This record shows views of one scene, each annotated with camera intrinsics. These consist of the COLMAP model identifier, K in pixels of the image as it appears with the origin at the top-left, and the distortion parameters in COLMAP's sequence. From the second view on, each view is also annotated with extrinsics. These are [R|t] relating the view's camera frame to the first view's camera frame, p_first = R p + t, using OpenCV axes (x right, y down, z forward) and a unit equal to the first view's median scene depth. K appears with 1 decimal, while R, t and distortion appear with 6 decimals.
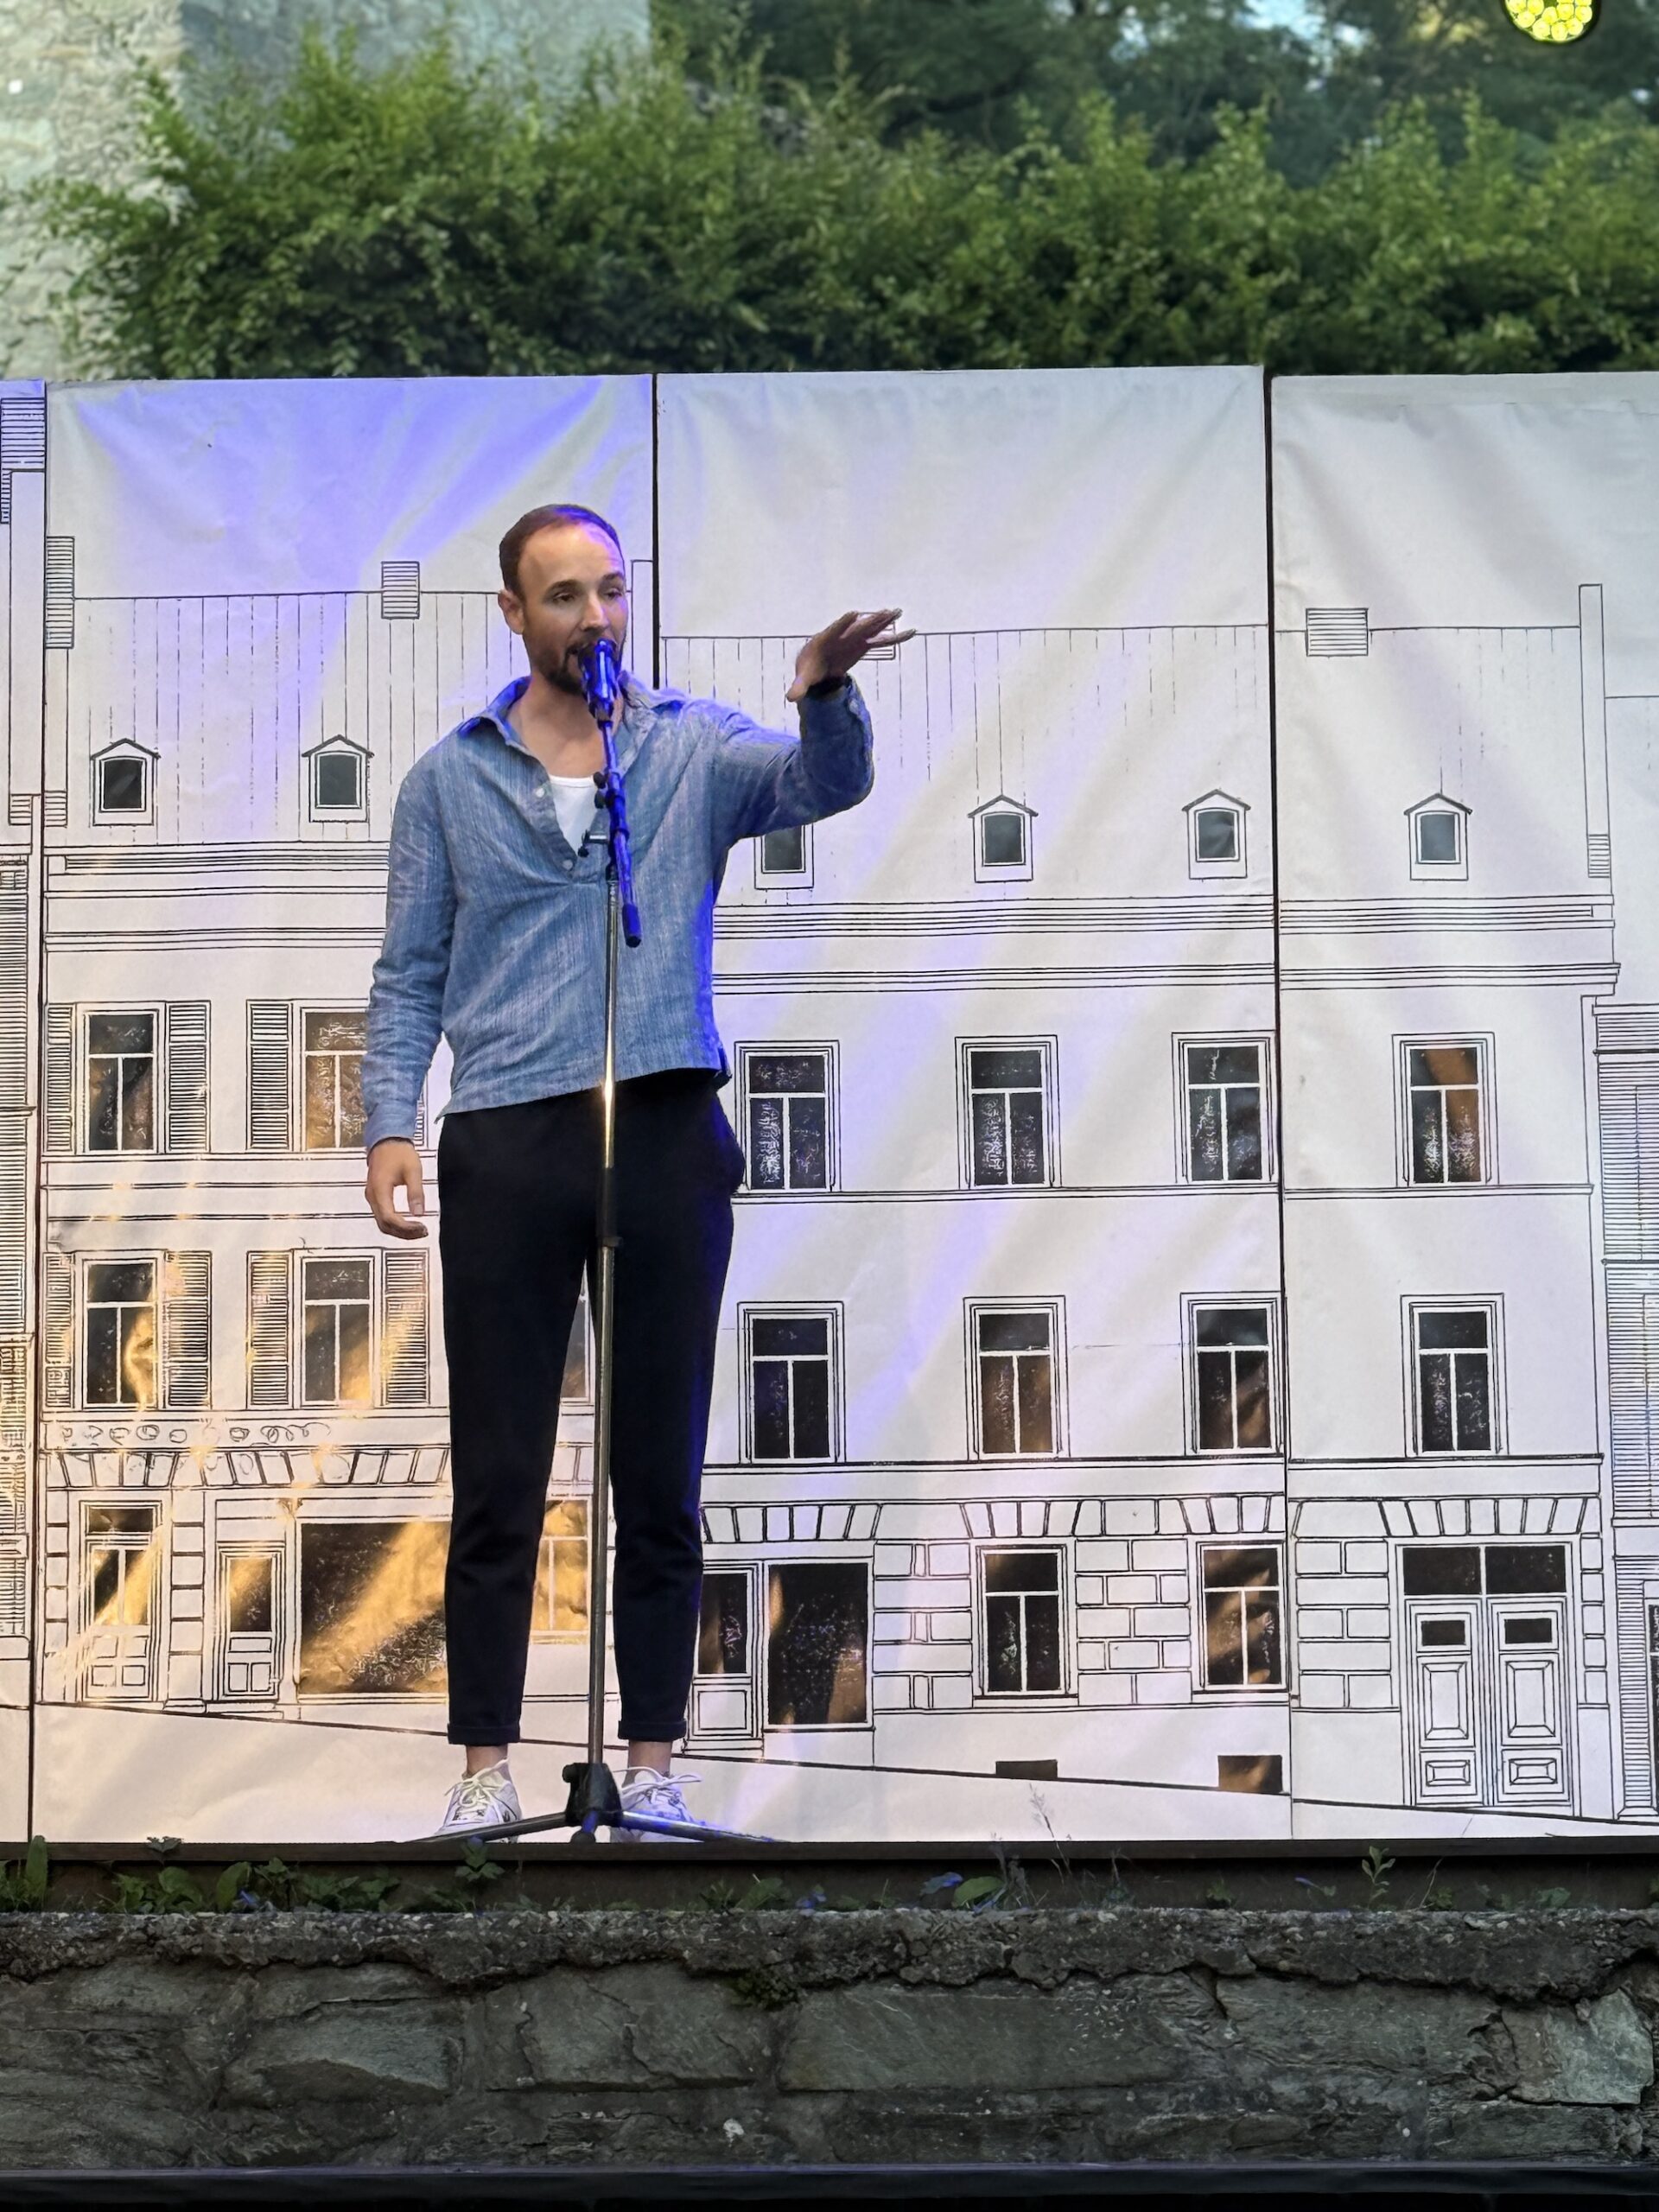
lens RADIAL K [[6940.7, 0, 835.9], [0, 6940.7, 1094.0], [0, 0, 1]] dist [0.138510, 0.000000]
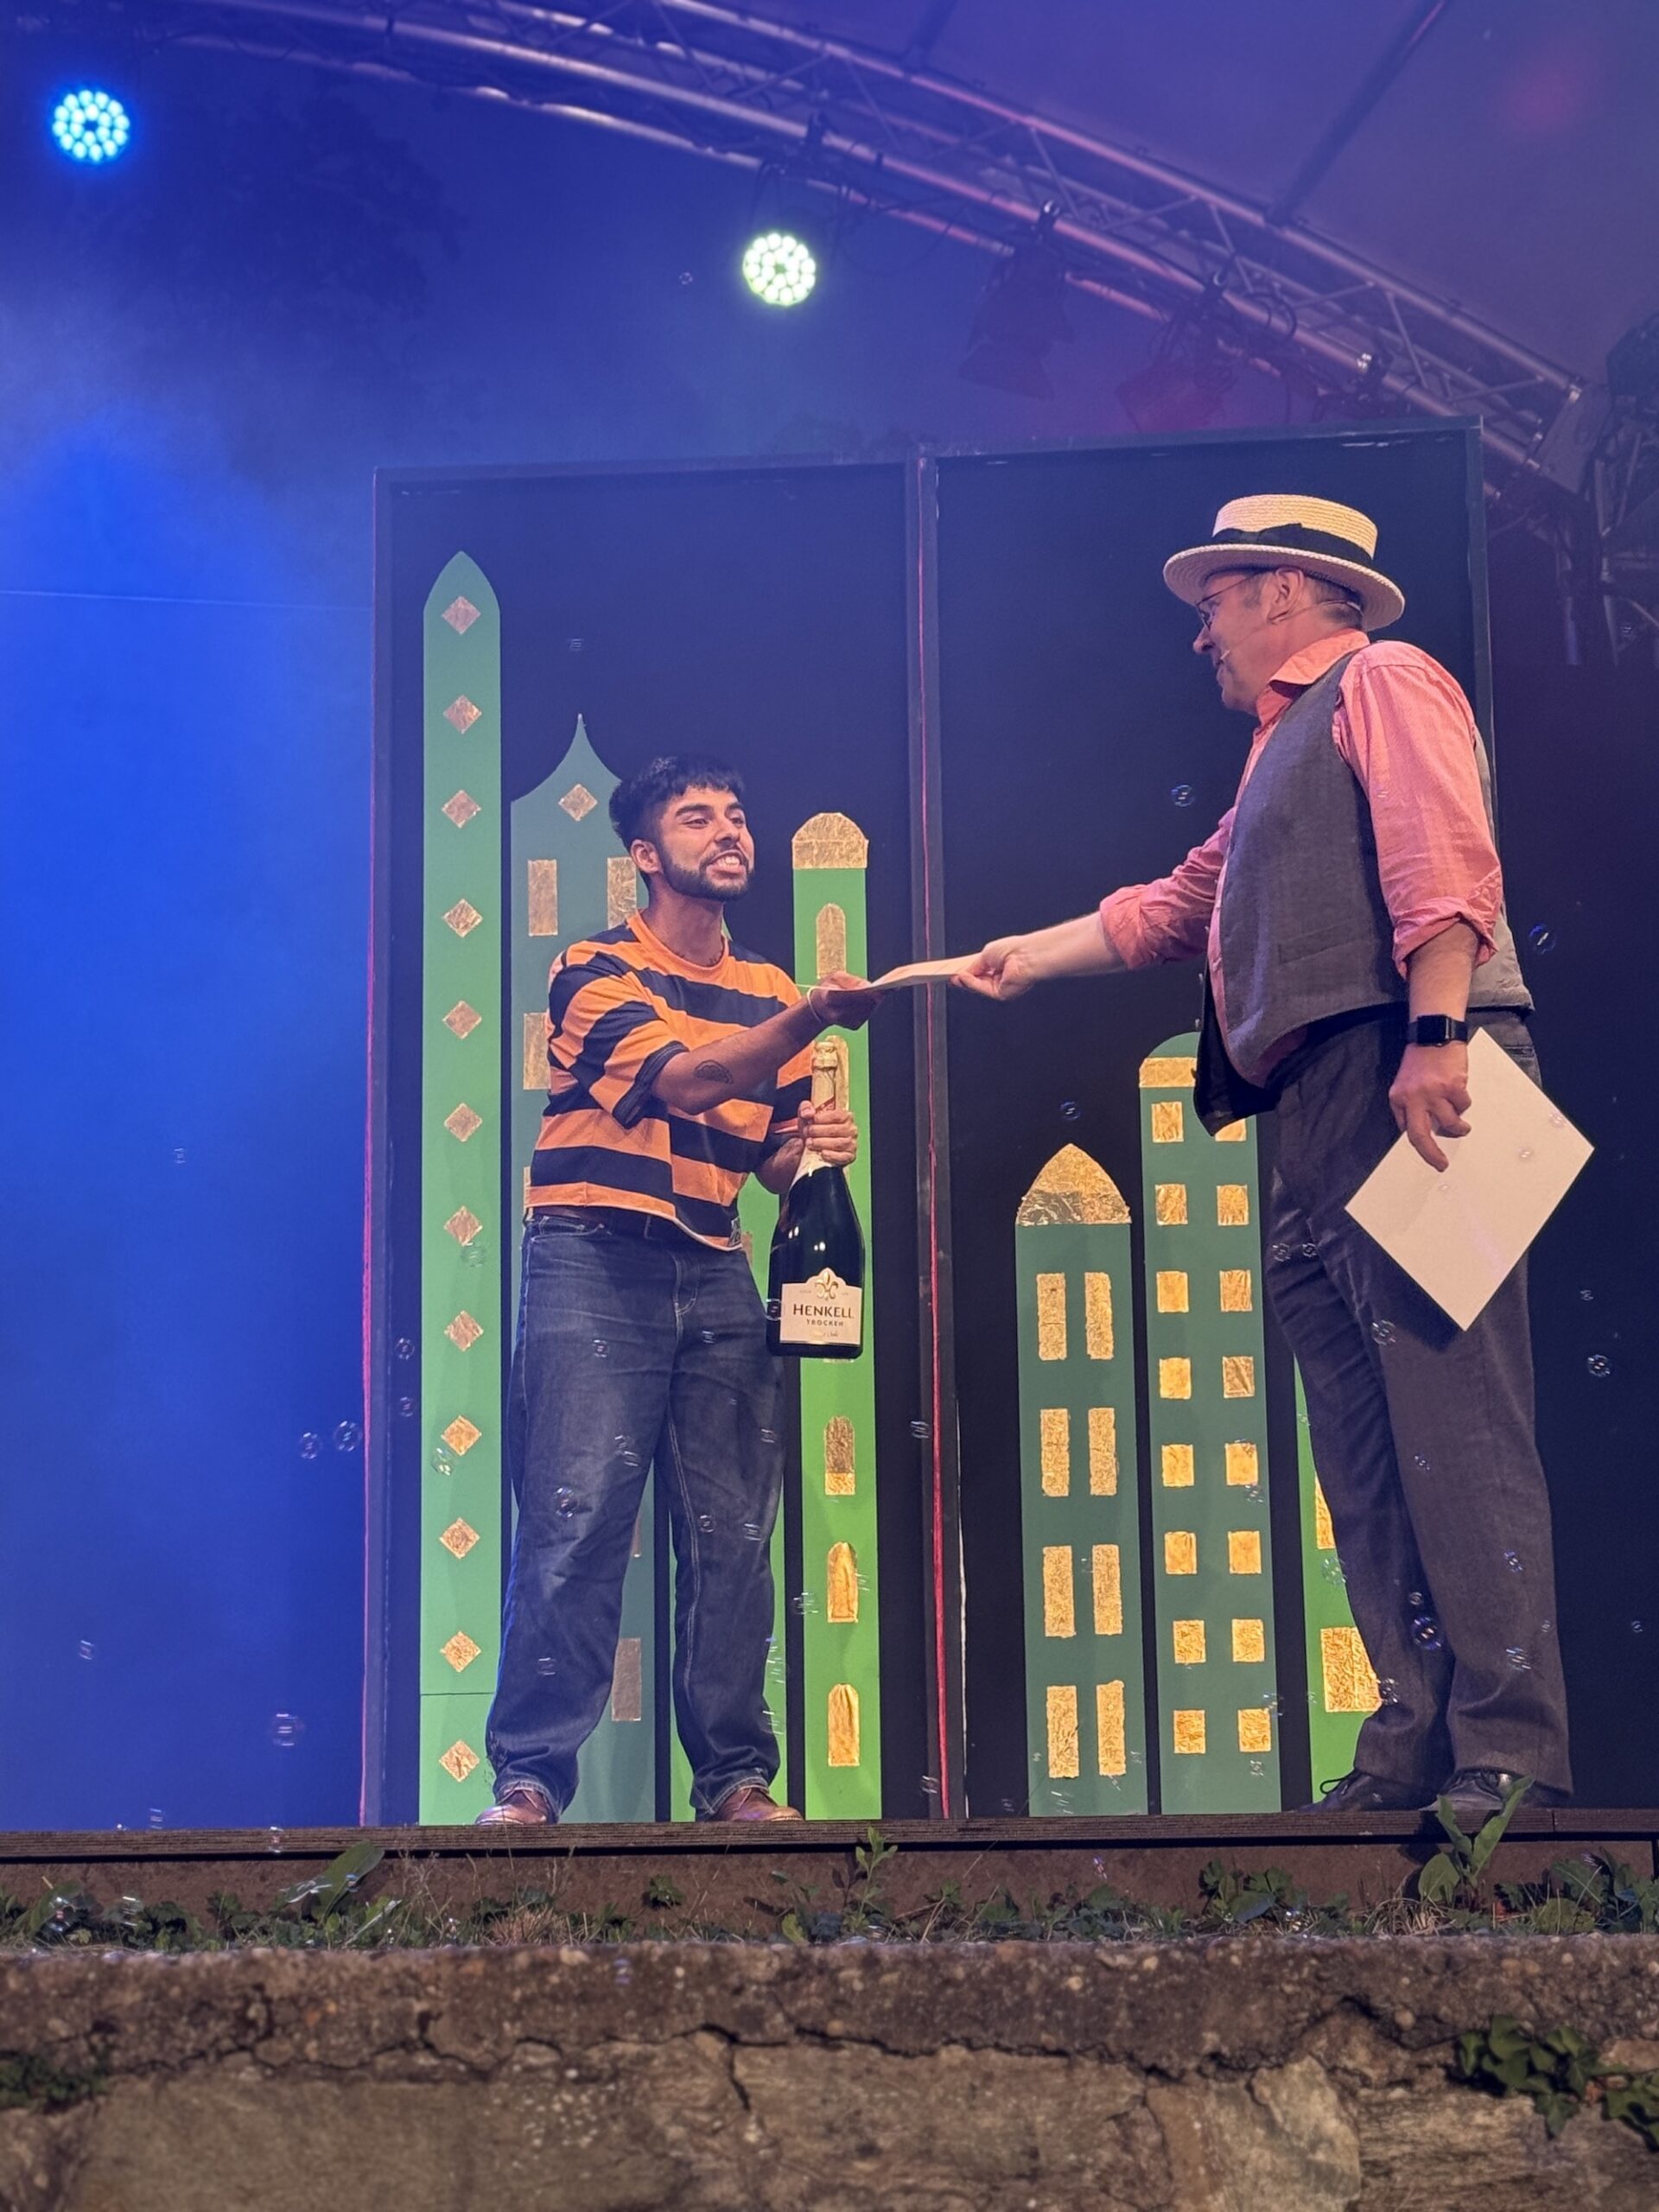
lens RADIAL K [[3971.6, 0, 830.9], [0, 3971.6, 1118.7], [0, 0, 1]] dist [0.156616, 0.000000]
pose [[0.986054, 0.024351, 0.164635, -0.001762], [-0.015861, 0.998485, -0.052689, 0.057994], [-0.165669, 0.049343, 0.984946, 0.614915]]
